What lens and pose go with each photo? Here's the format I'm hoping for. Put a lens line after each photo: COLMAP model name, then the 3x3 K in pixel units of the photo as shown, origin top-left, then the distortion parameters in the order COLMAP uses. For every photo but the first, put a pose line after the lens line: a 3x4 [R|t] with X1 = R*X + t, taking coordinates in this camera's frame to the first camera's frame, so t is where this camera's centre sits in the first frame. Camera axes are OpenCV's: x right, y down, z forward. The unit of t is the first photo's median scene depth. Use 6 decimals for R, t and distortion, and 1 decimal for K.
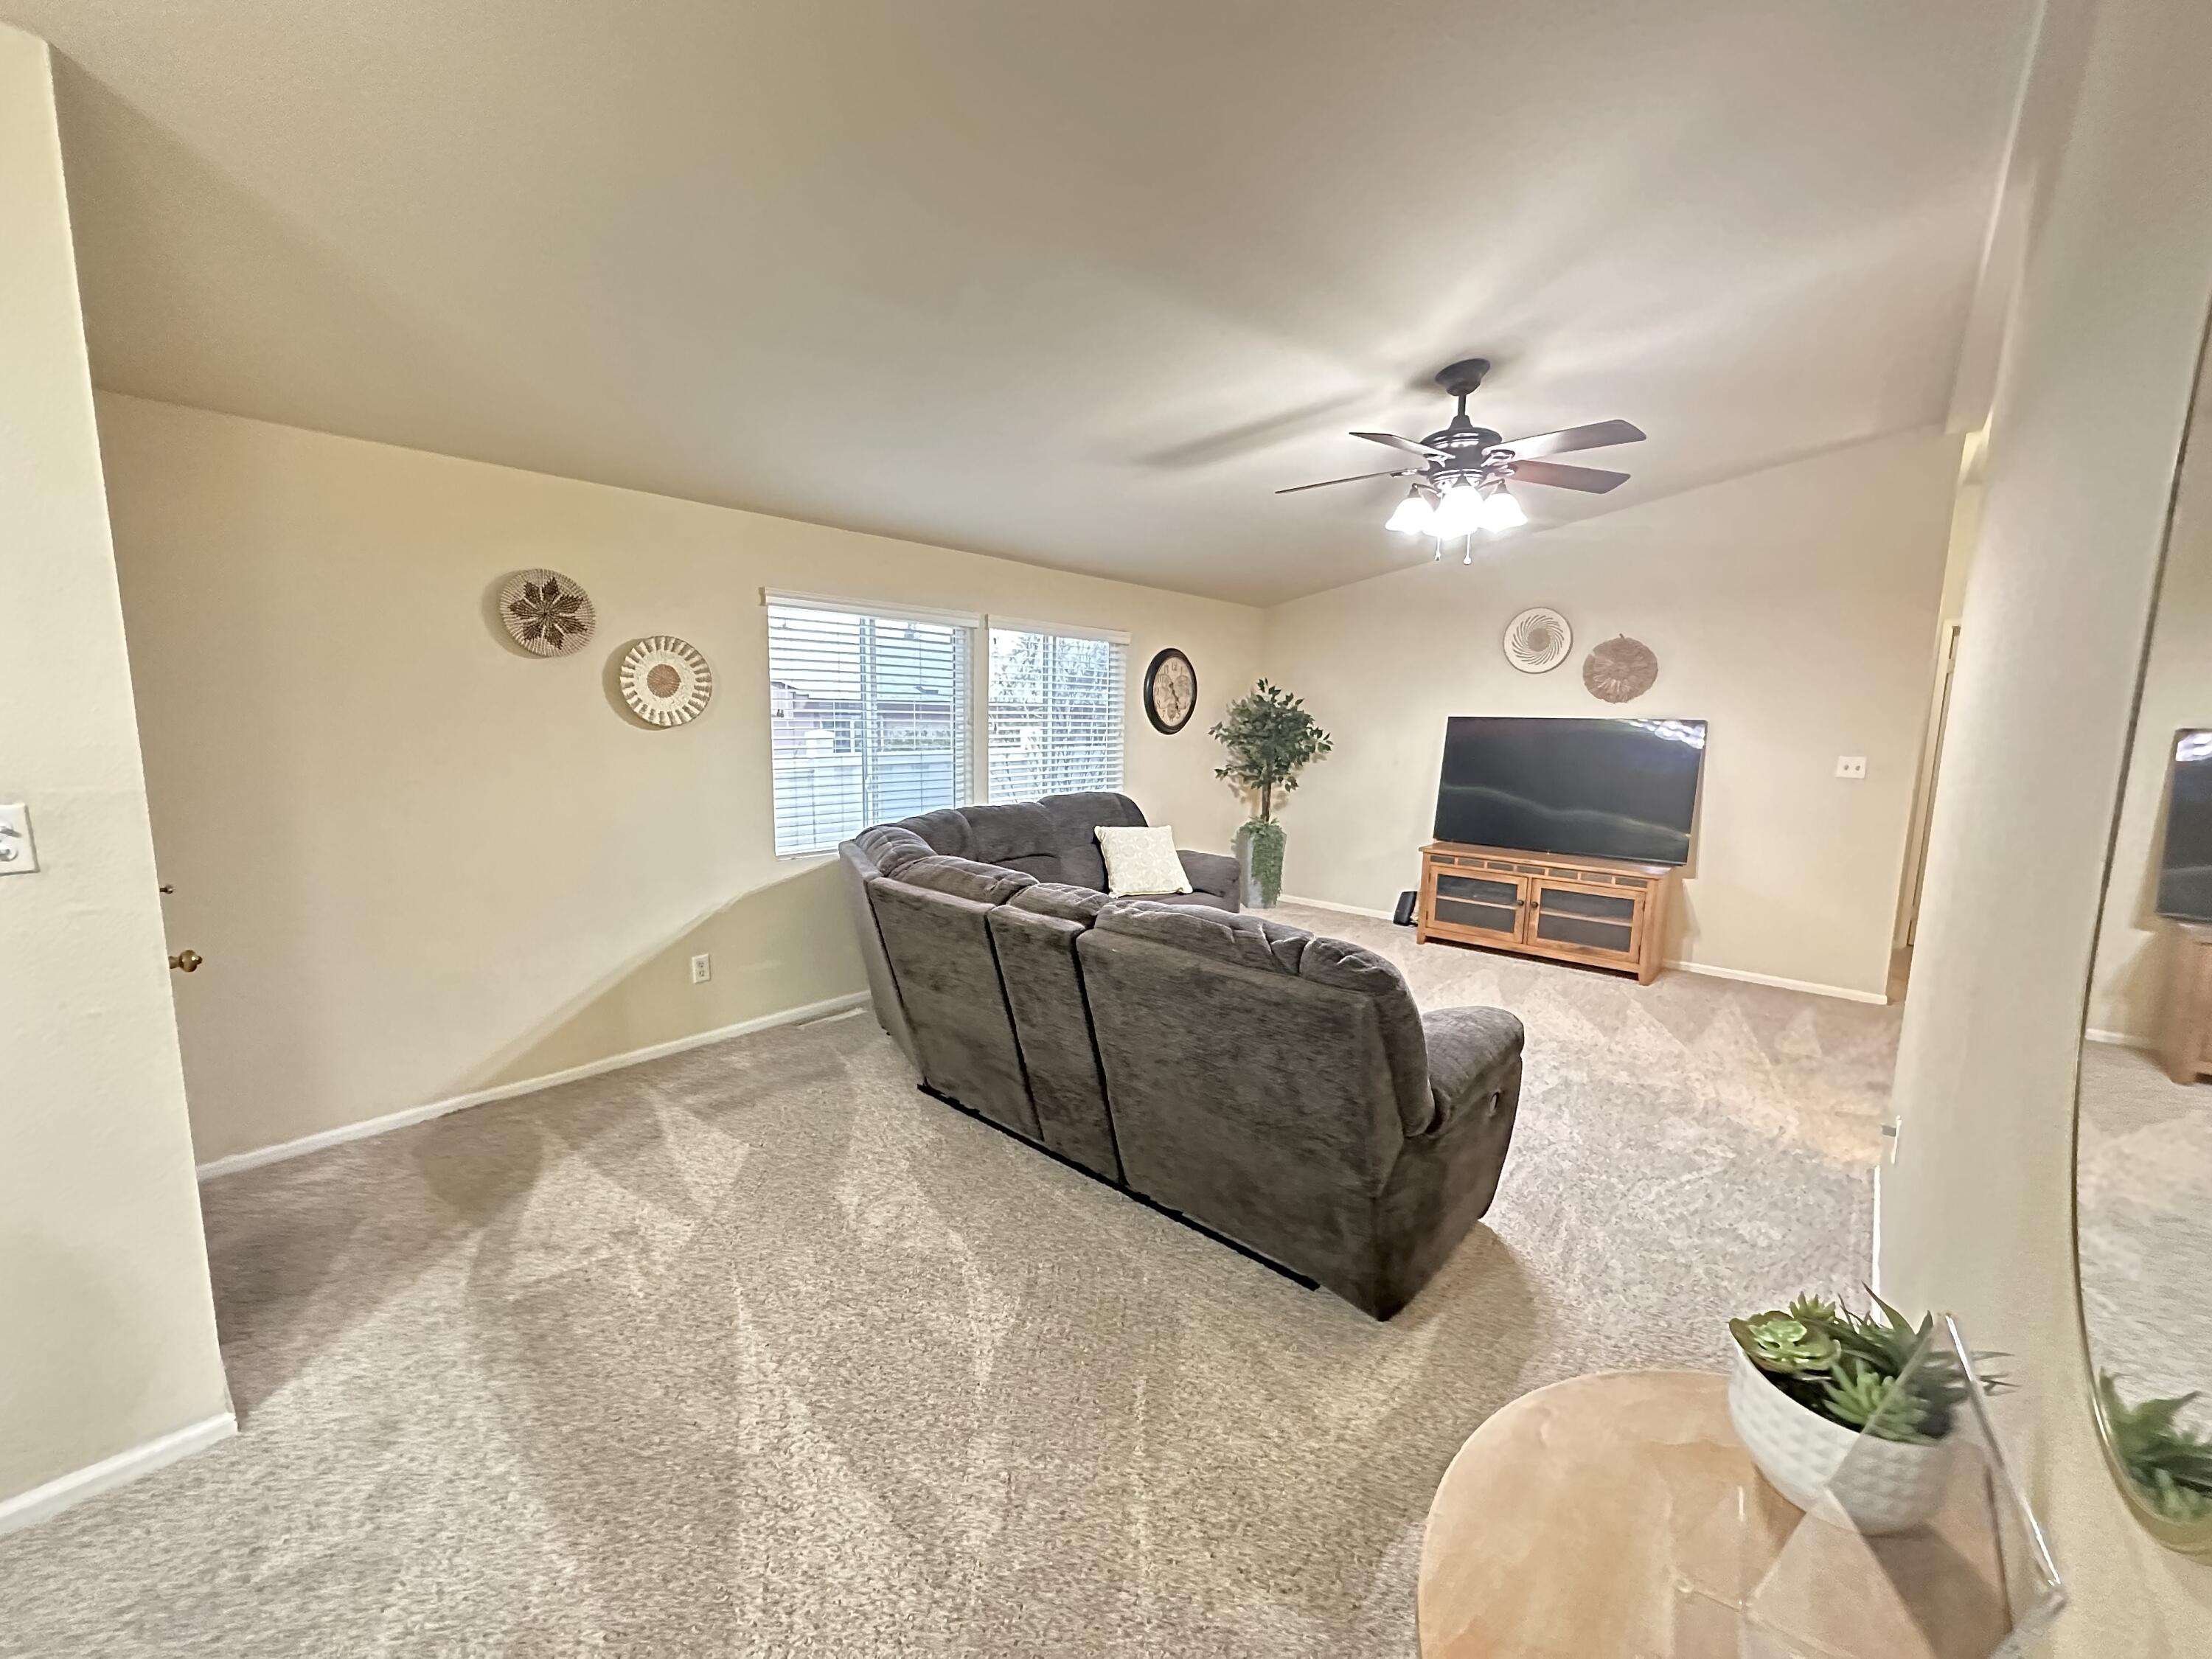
lens RADIAL K [[882.8, 0, 1104.0], [0, 882.8, 831.8], [0, 0, 1]] dist [-0.002093, 0.001086]
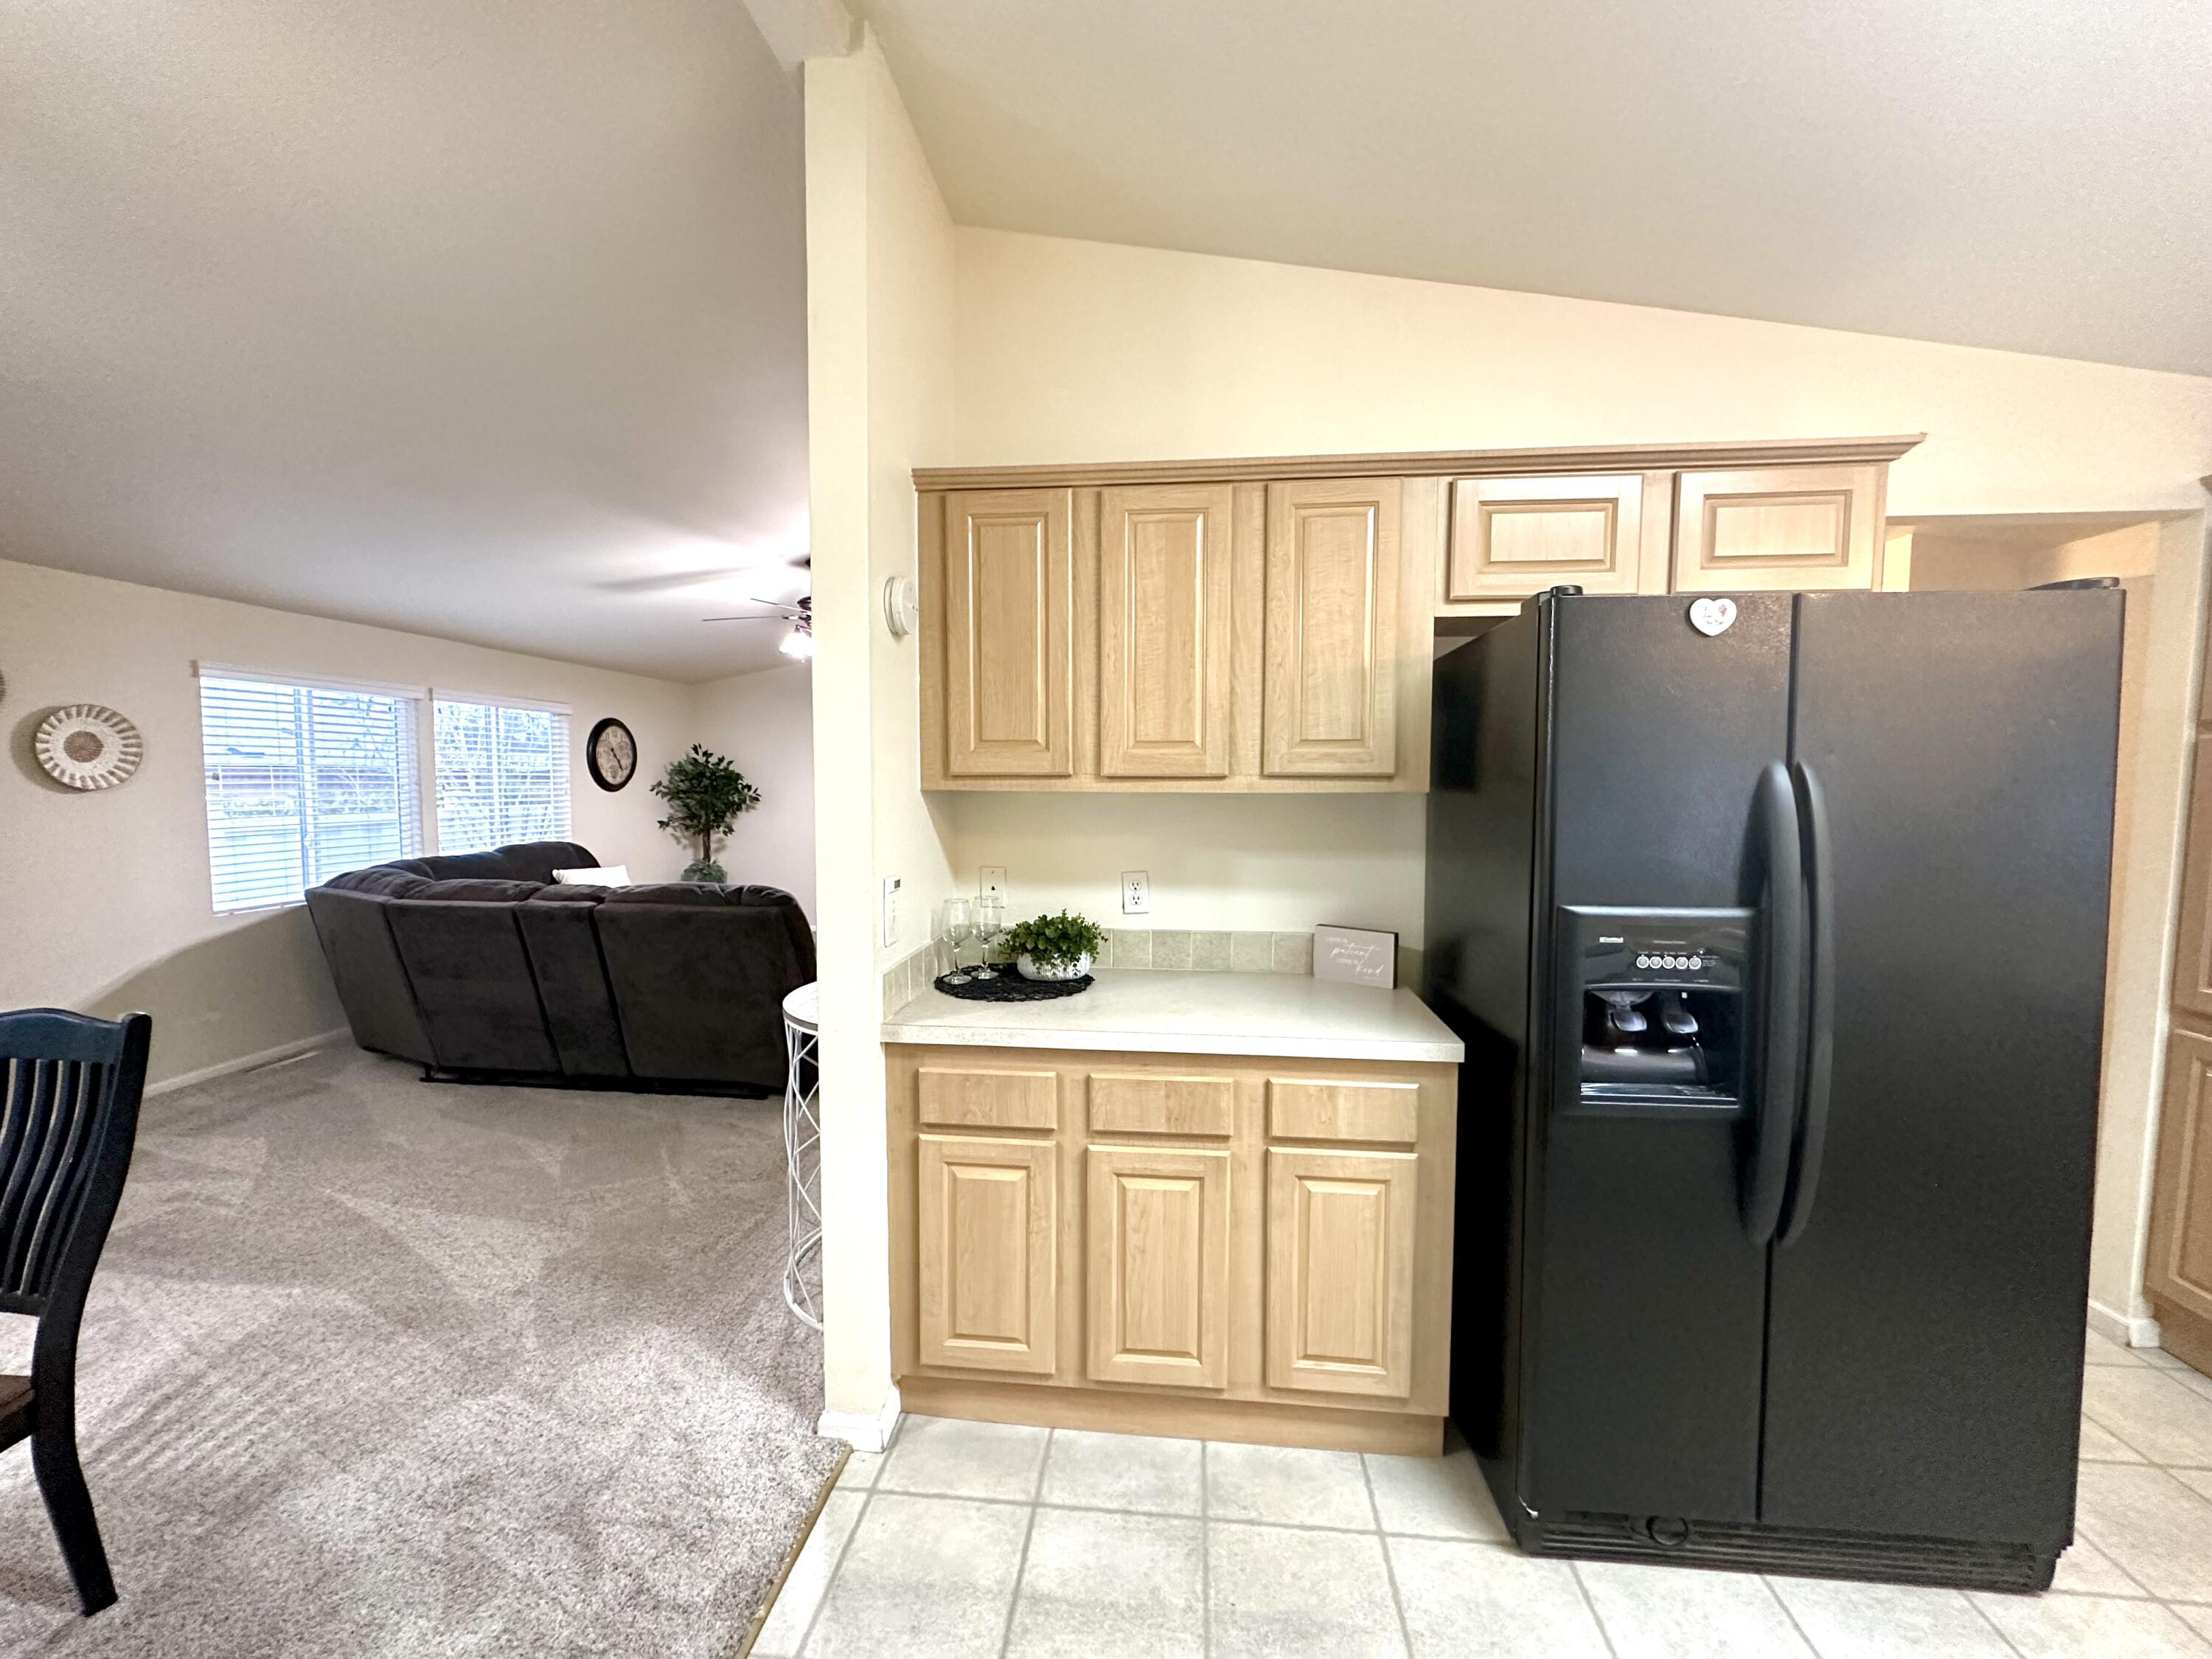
lens RADIAL K [[882.8, 0, 1103.8], [0, 882.8, 832.3], [0, 0, 1]] dist [-0.002093, 0.001086]
pose [[0.816729, -0.052521, 0.574626, -0.097521], [0.091449, 0.995045, -0.039031, 0.067094], [-0.569728, 0.084427, 0.817485, -0.440823]]
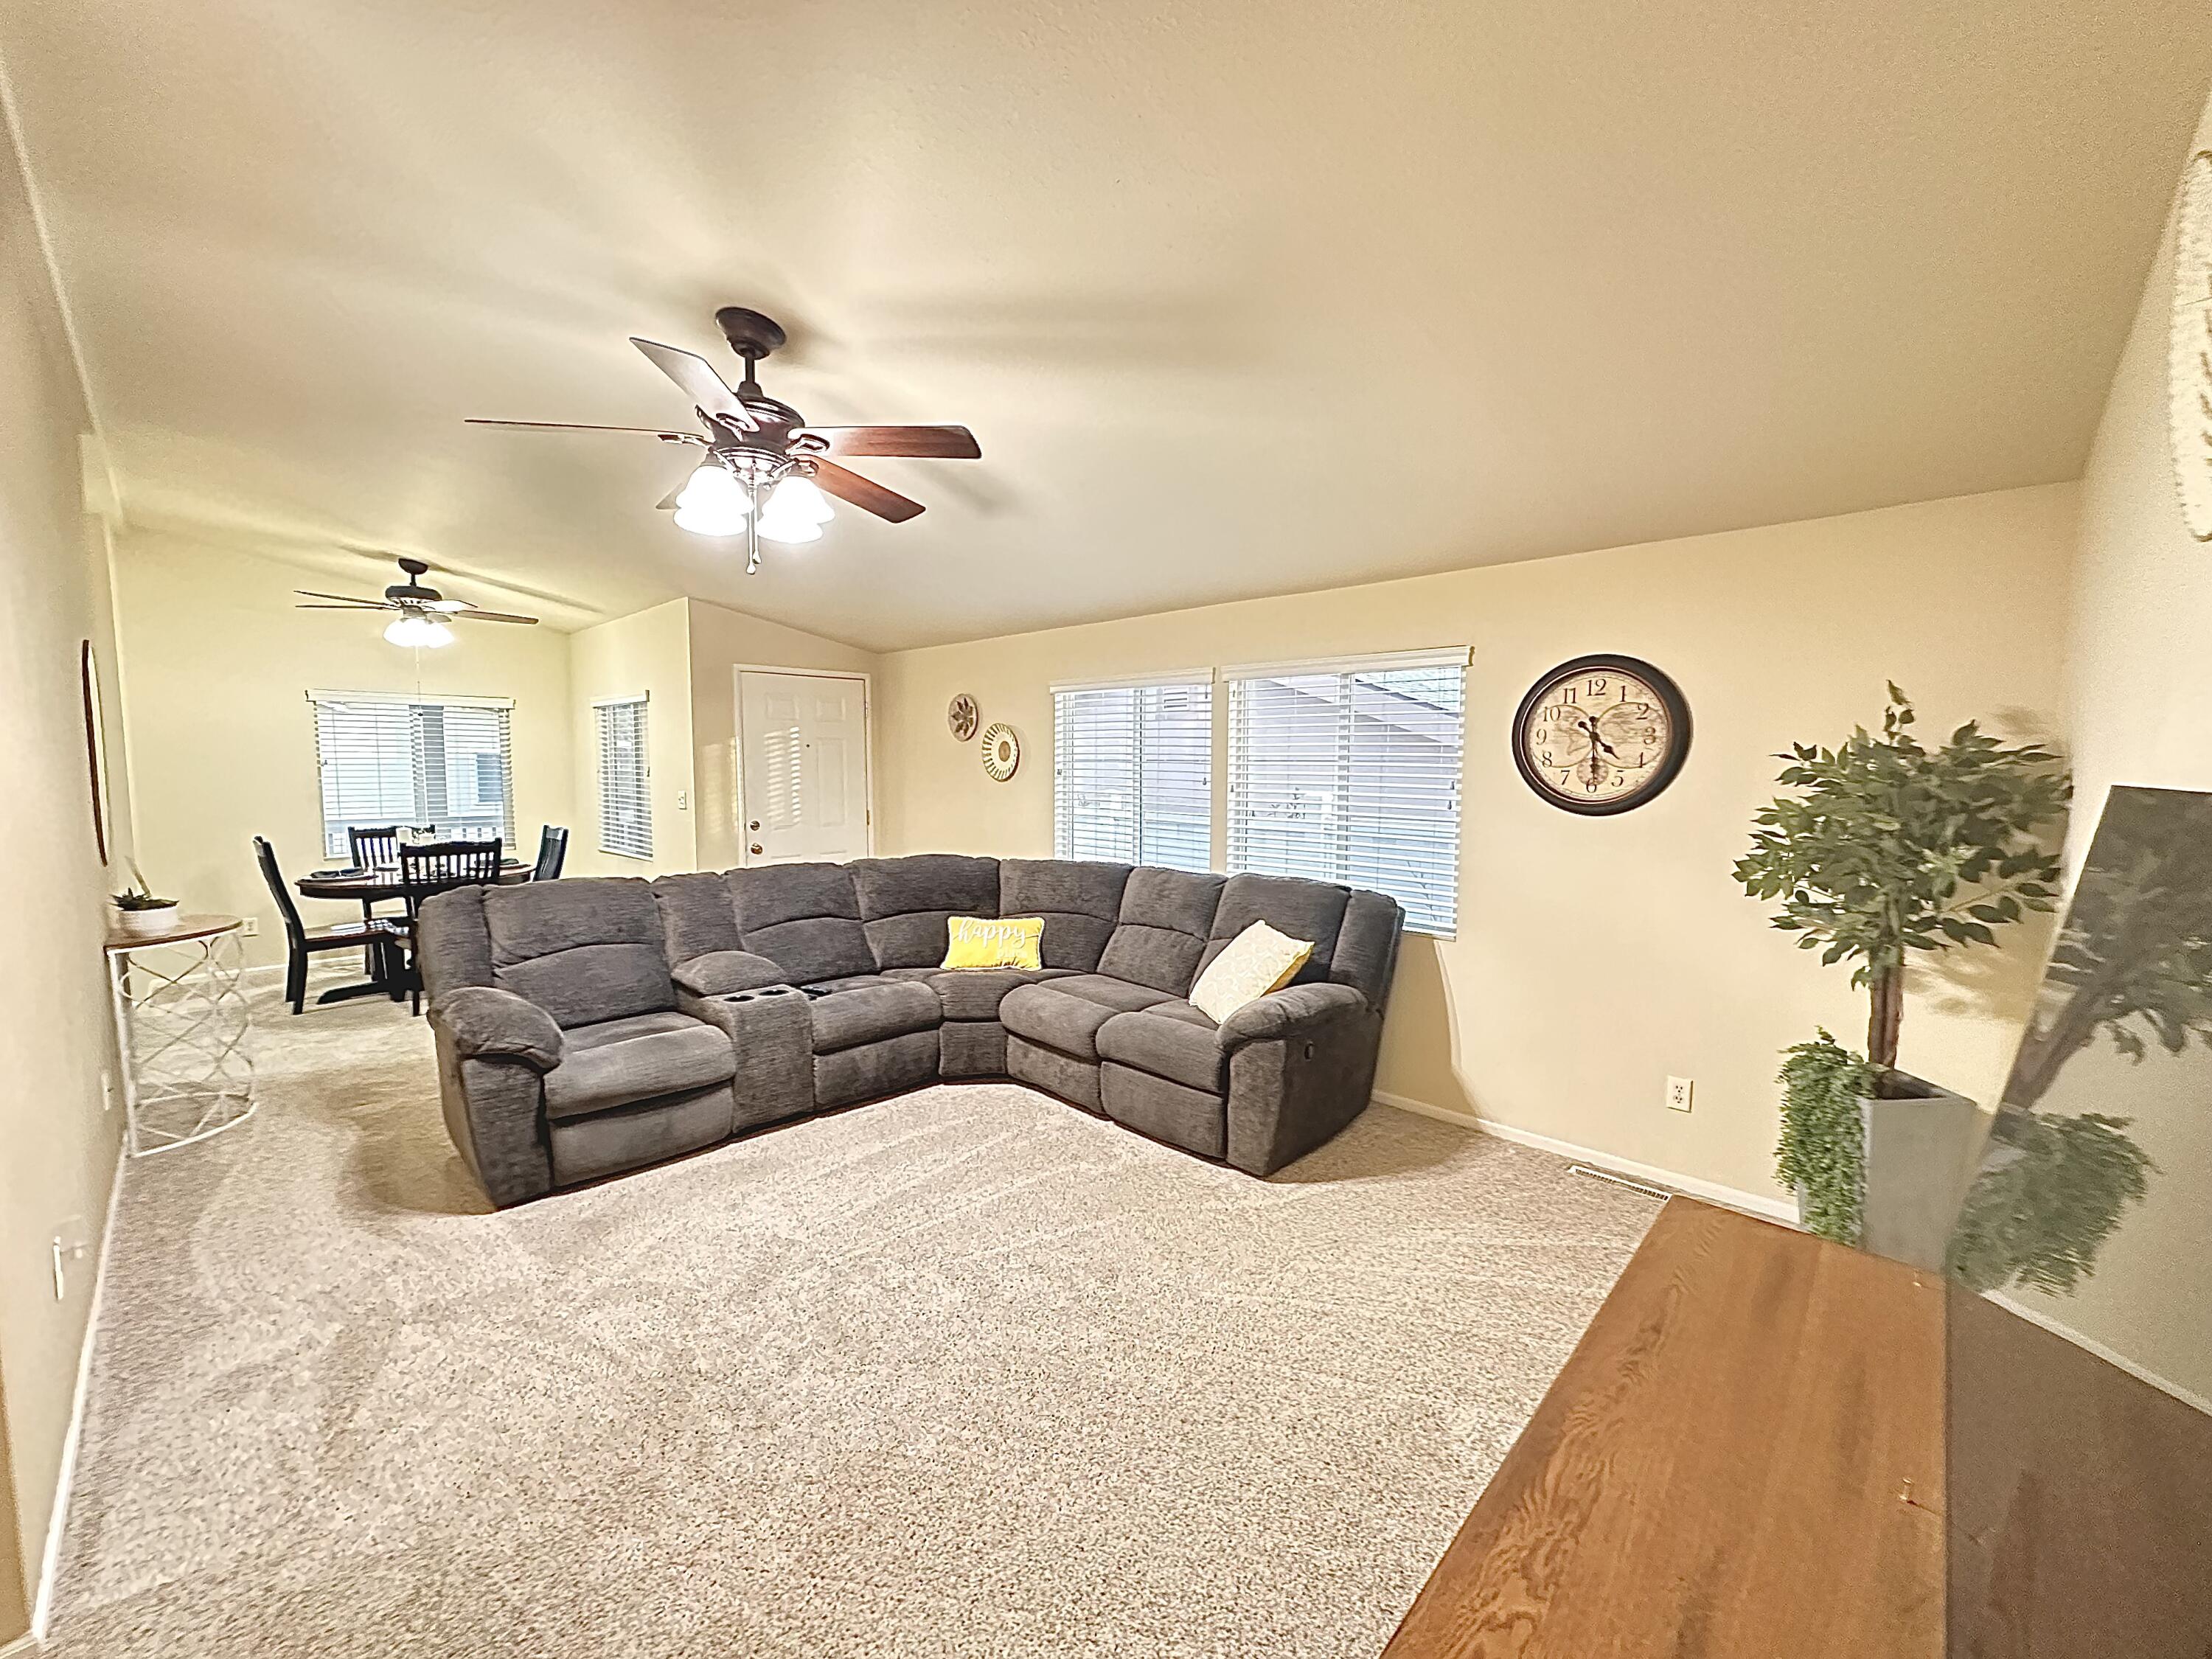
lens RADIAL K [[882.8, 0, 1110.2], [0, 882.8, 835.7], [0, 0, 1]] dist [-0.002093, 0.001086]
pose [[-0.049825, 0.054003, -0.997297, 0.886520], [-0.155032, 0.986016, 0.061137, -0.121373], [0.986652, 0.157659, -0.040756, 1.046864]]
